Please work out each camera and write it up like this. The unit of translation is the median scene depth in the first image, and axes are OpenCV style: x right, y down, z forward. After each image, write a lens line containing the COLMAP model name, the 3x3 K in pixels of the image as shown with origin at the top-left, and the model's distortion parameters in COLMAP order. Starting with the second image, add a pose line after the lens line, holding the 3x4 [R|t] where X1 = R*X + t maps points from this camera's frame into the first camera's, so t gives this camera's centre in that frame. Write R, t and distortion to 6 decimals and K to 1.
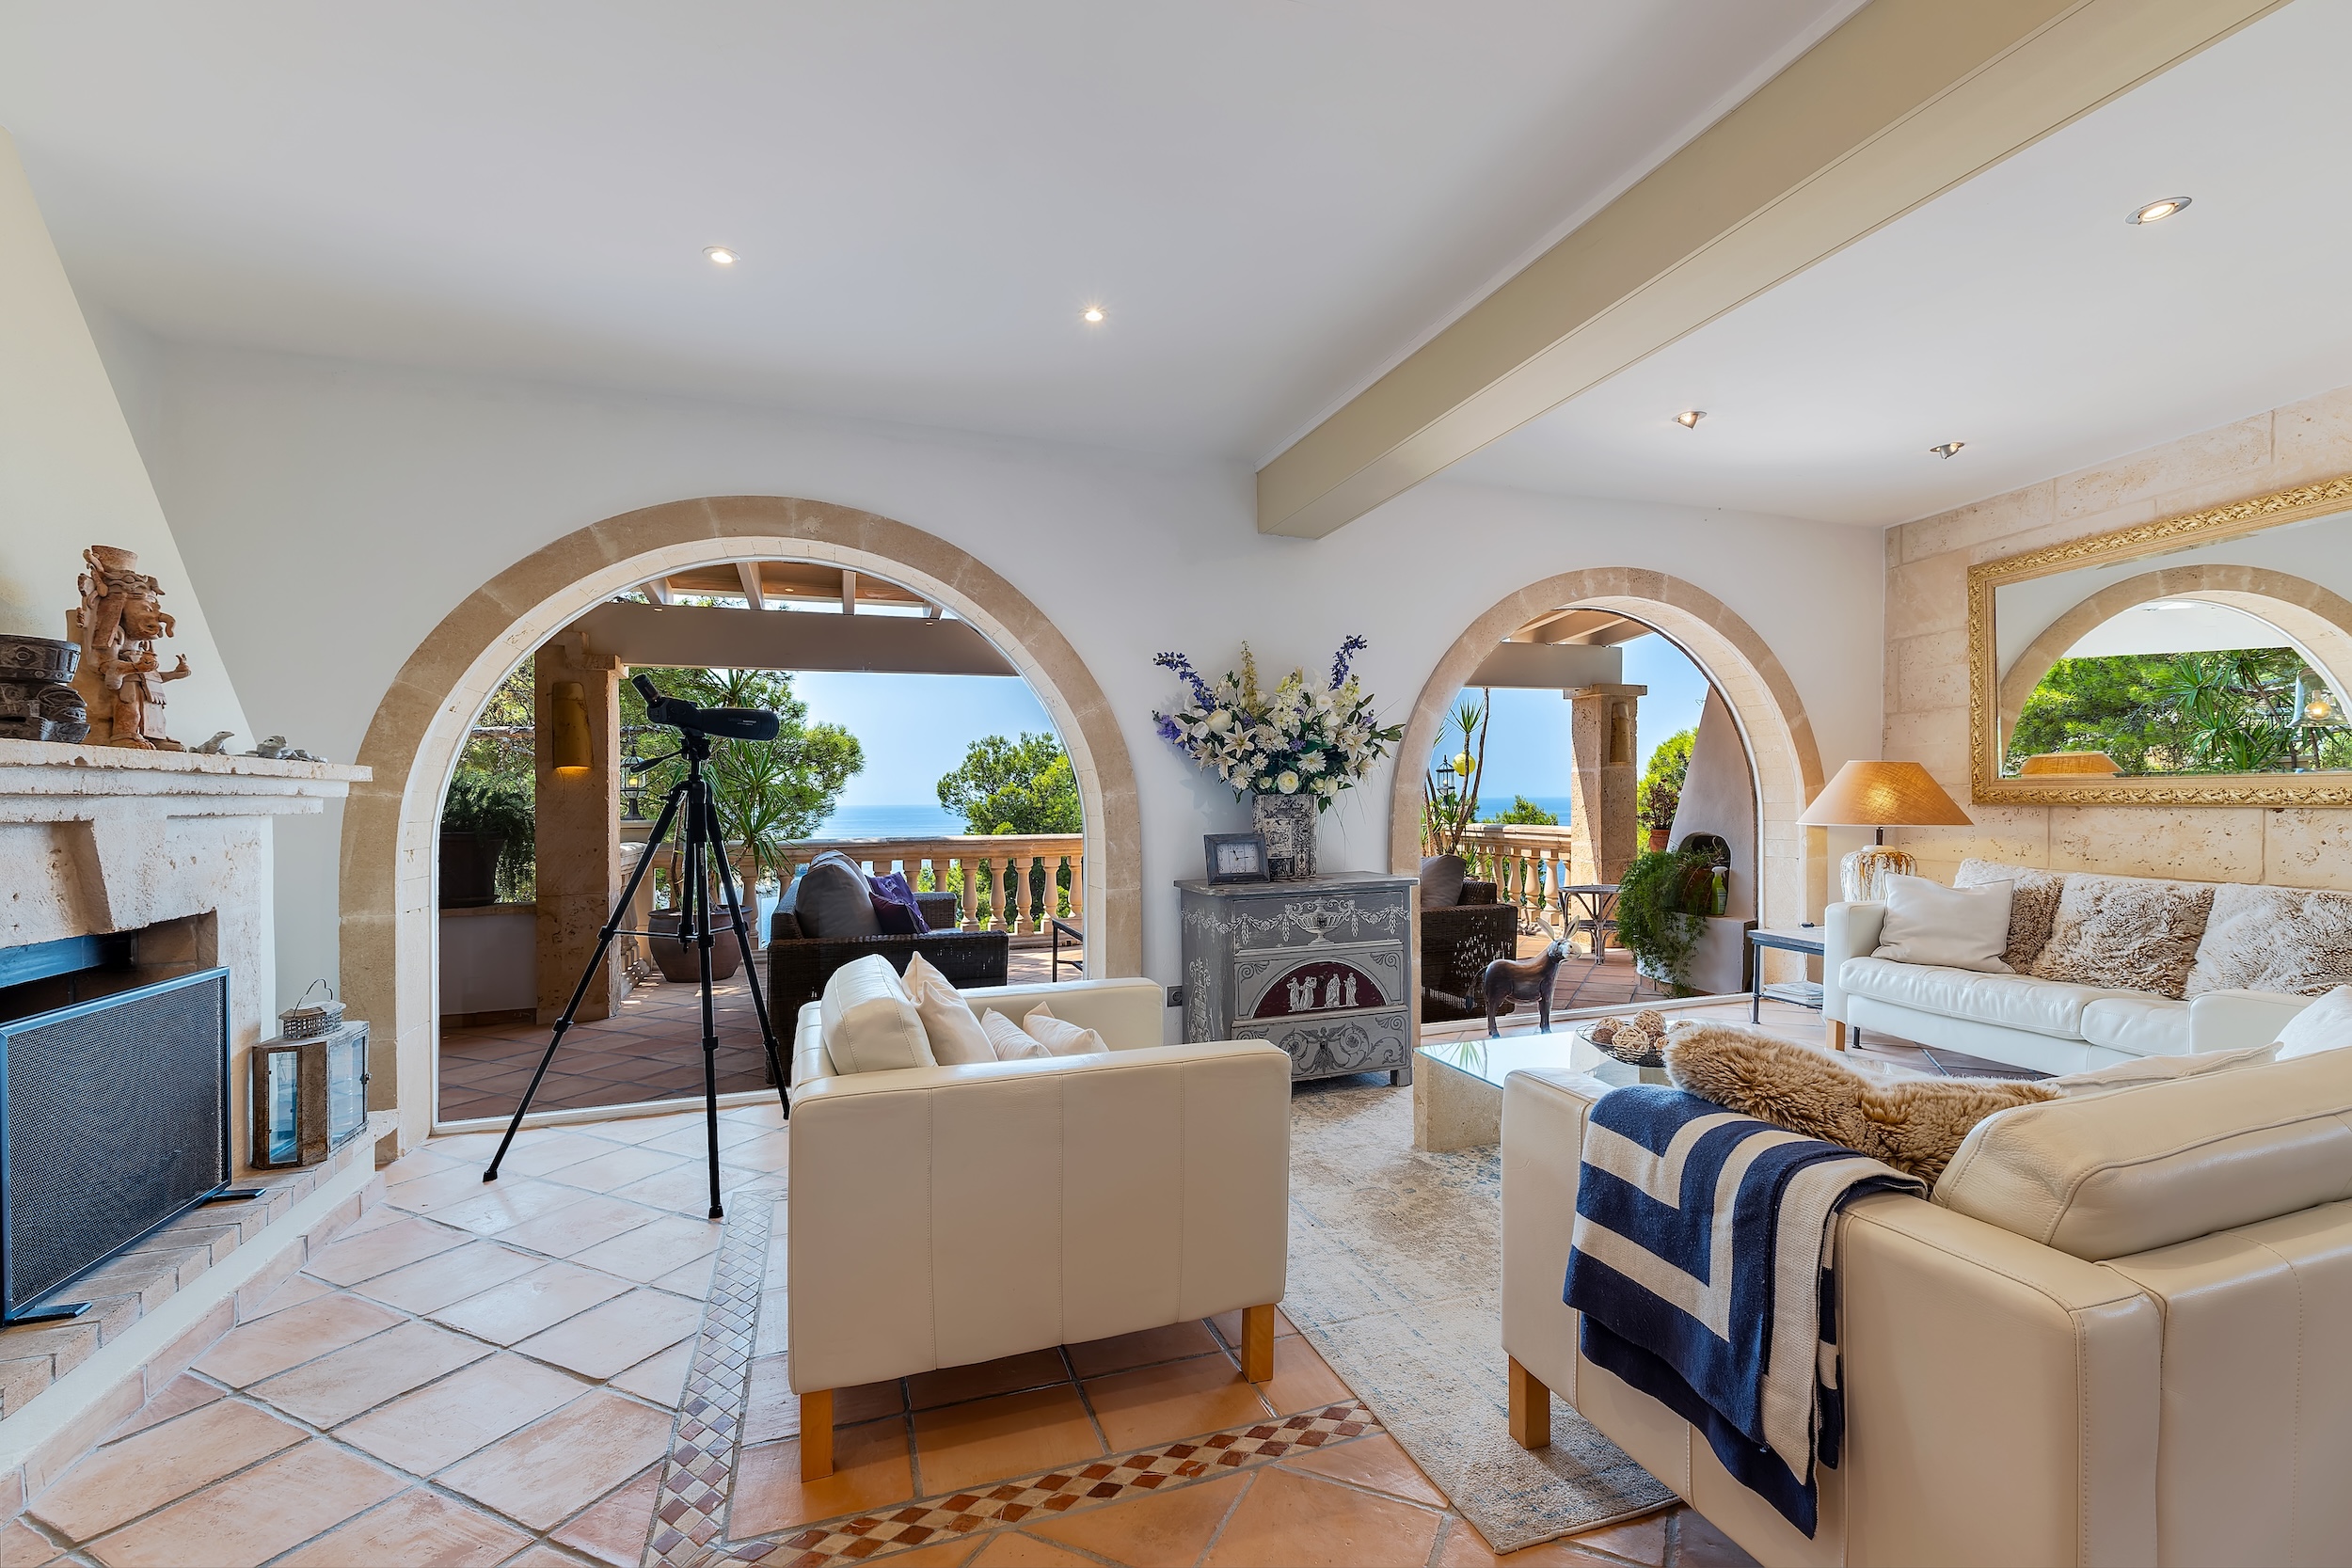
lens RADIAL K [[958.9, 0, 1174.4], [0, 958.9, 827.7], [0, 0, 1]] dist [0.000905, -0.000005]
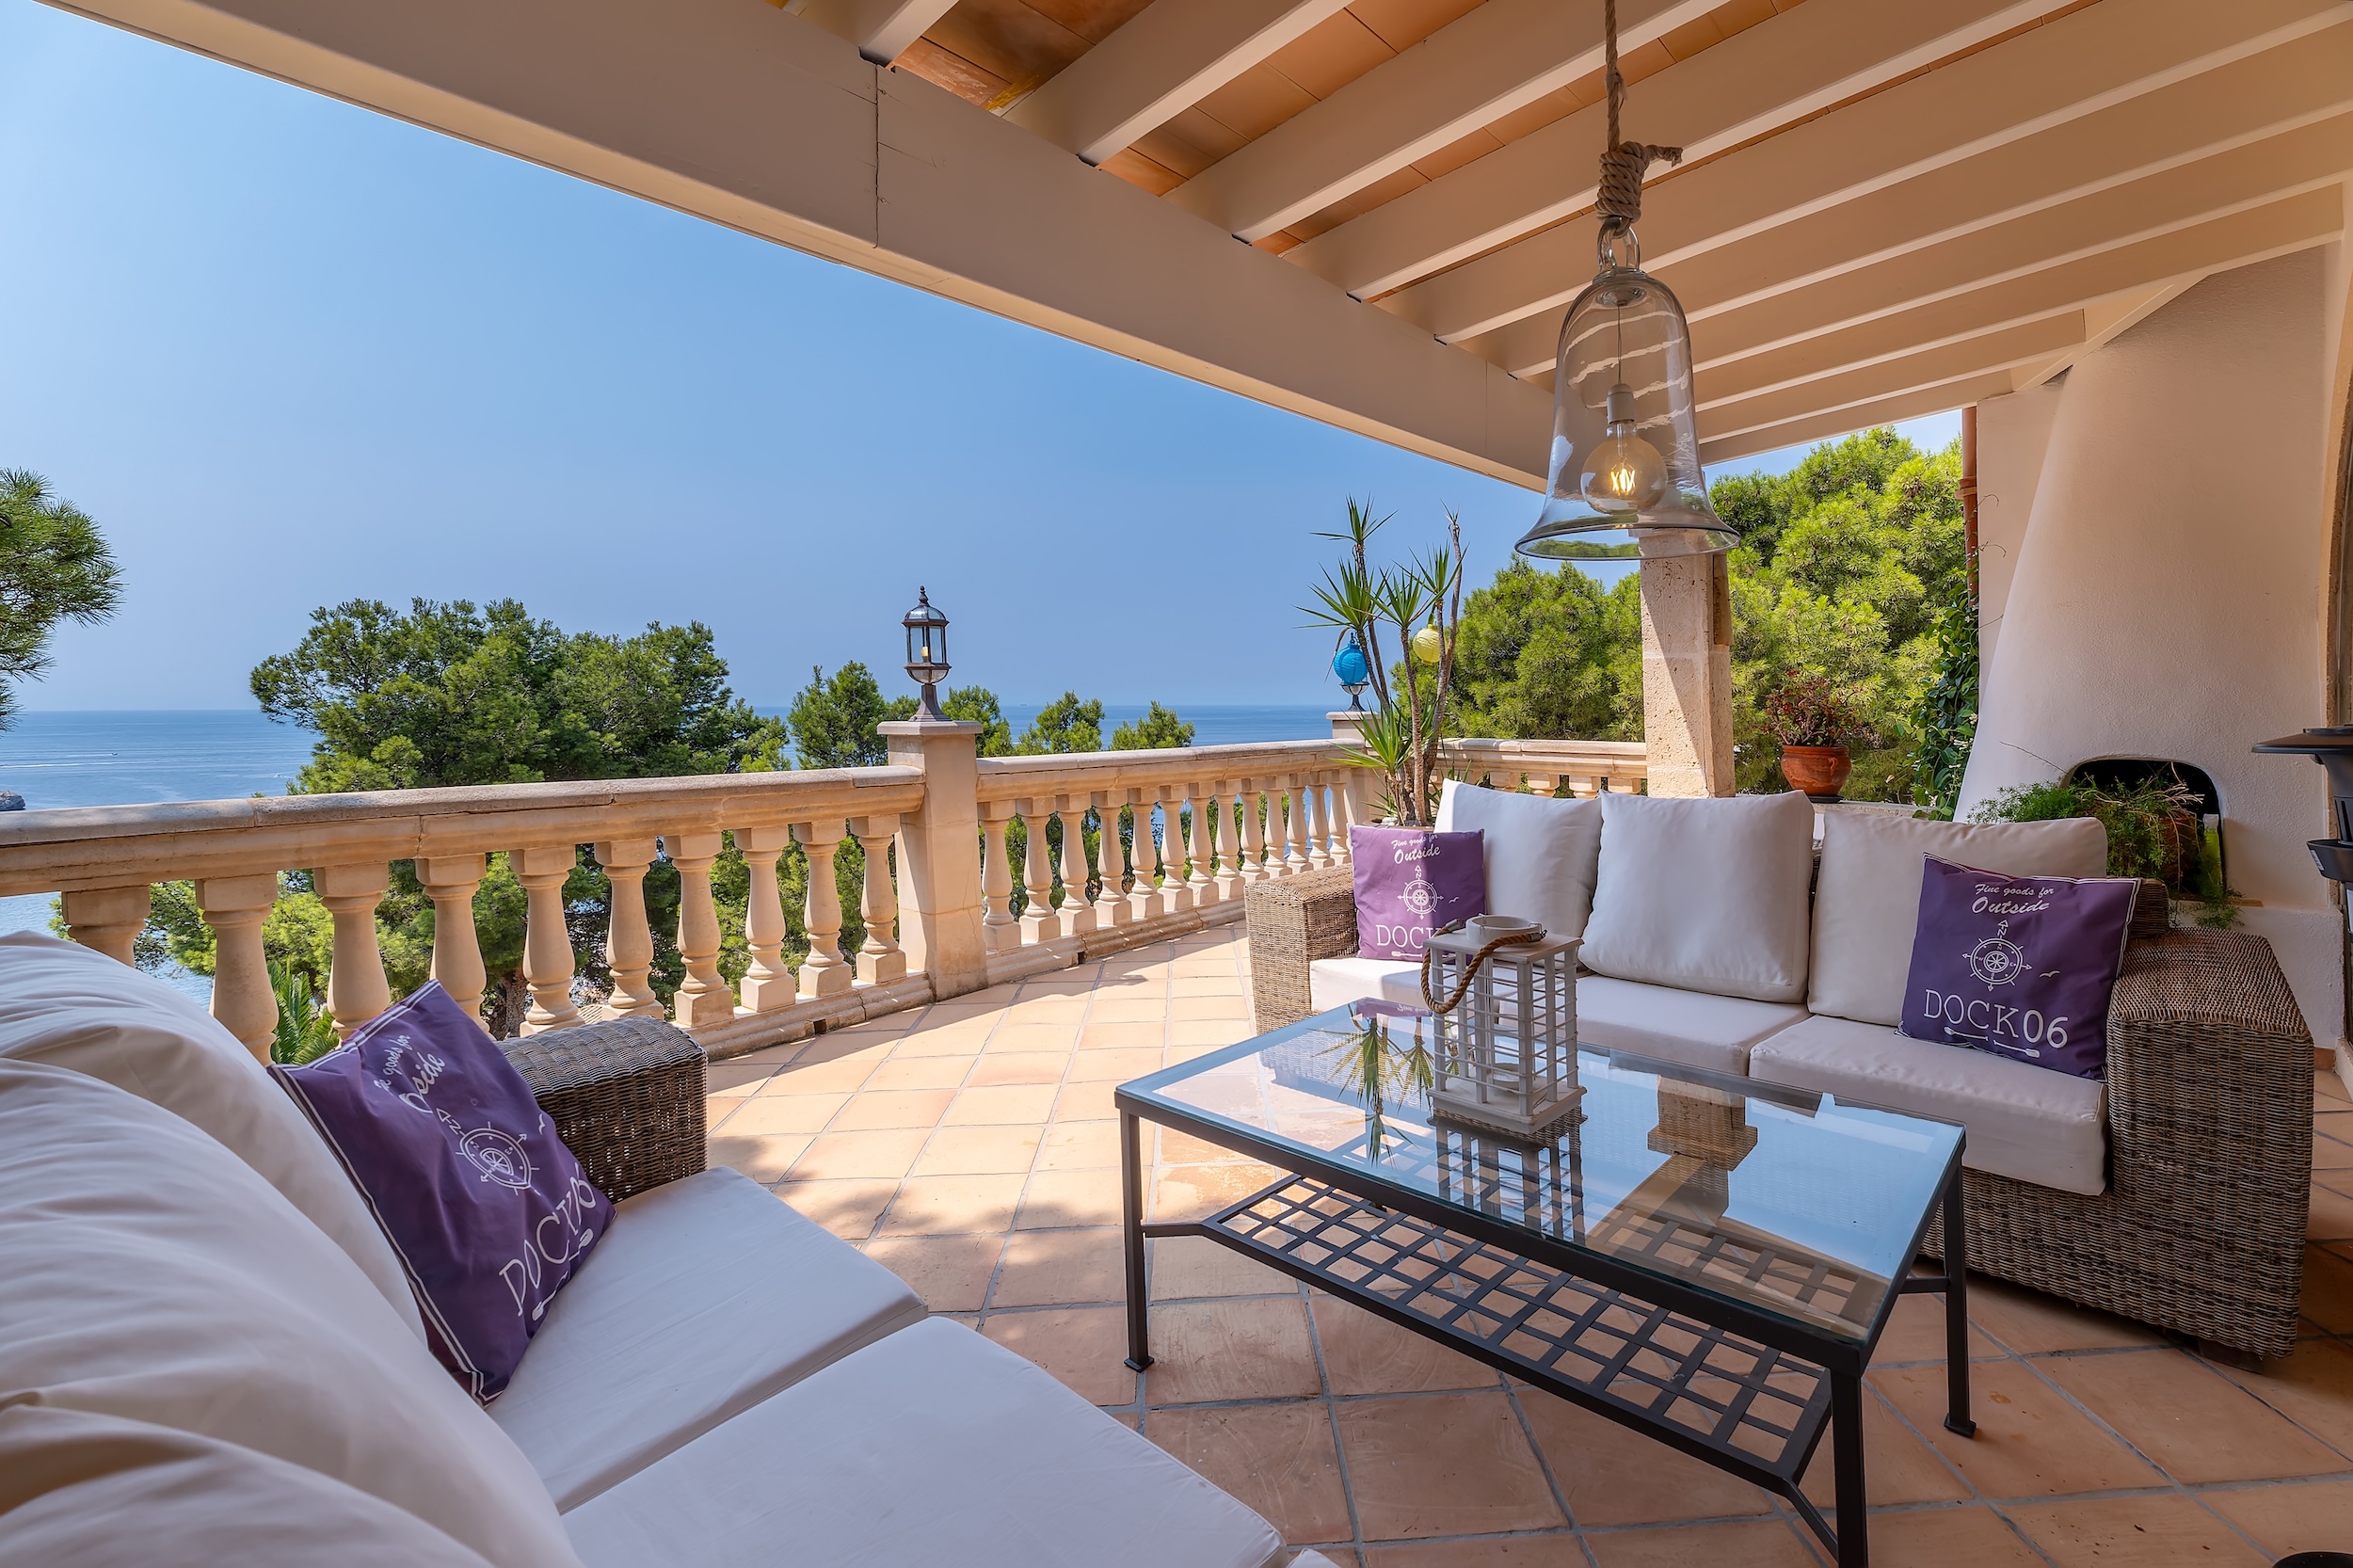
lens RADIAL K [[1047.8, 0, 1176.5], [0, 1047.8, 784.0], [0, 0, 1]] dist [0.019513, 0.000027]
pose [[0.883394, -0.028852, 0.467742, -0.352764], [0.008339, 0.998913, 0.045867, -0.015411], [-0.468557, -0.036618, 0.882674, 0.989812]]
